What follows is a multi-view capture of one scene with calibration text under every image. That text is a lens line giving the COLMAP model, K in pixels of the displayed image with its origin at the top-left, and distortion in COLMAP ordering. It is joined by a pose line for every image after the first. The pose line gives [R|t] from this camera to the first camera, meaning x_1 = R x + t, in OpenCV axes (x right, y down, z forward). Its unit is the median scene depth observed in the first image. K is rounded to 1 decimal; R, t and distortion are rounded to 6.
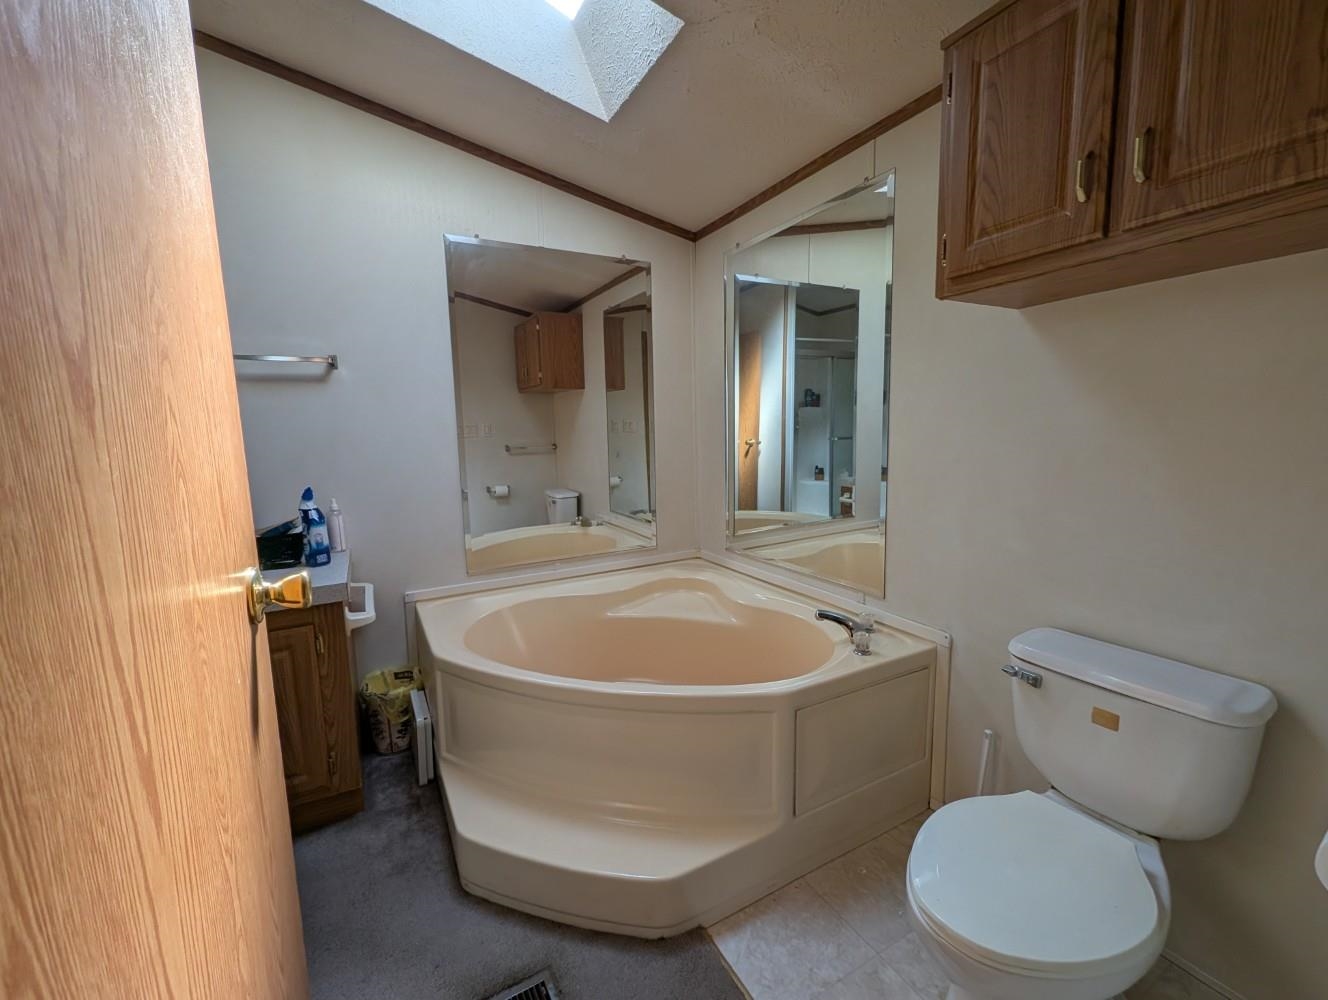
lens RADIAL K [[547.5, 0, 661.6], [0, 547.5, 498.6], [0, 0, 1]] dist [0.001566, -0.000821]
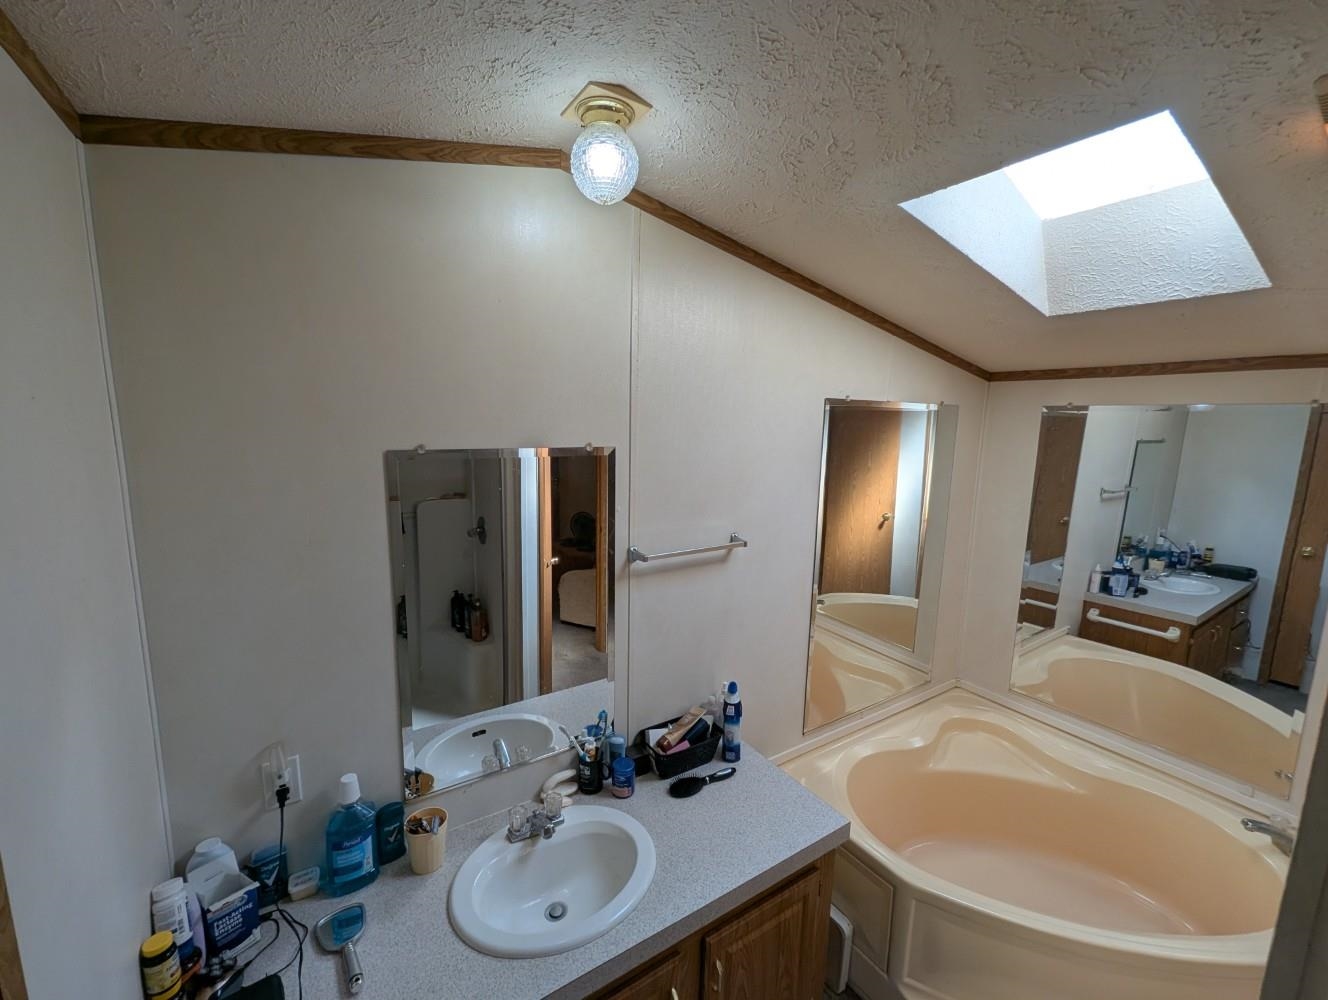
lens RADIAL K [[547.5, 0, 661.6], [0, 547.5, 498.6], [0, 0, 1]] dist [0.001566, -0.000821]
pose [[0.997201, 0.033779, 0.066709, -0.702815], [-0.034661, 0.999326, 0.012105, -0.292338], [-0.066255, -0.014383, 0.997699, 0.052897]]
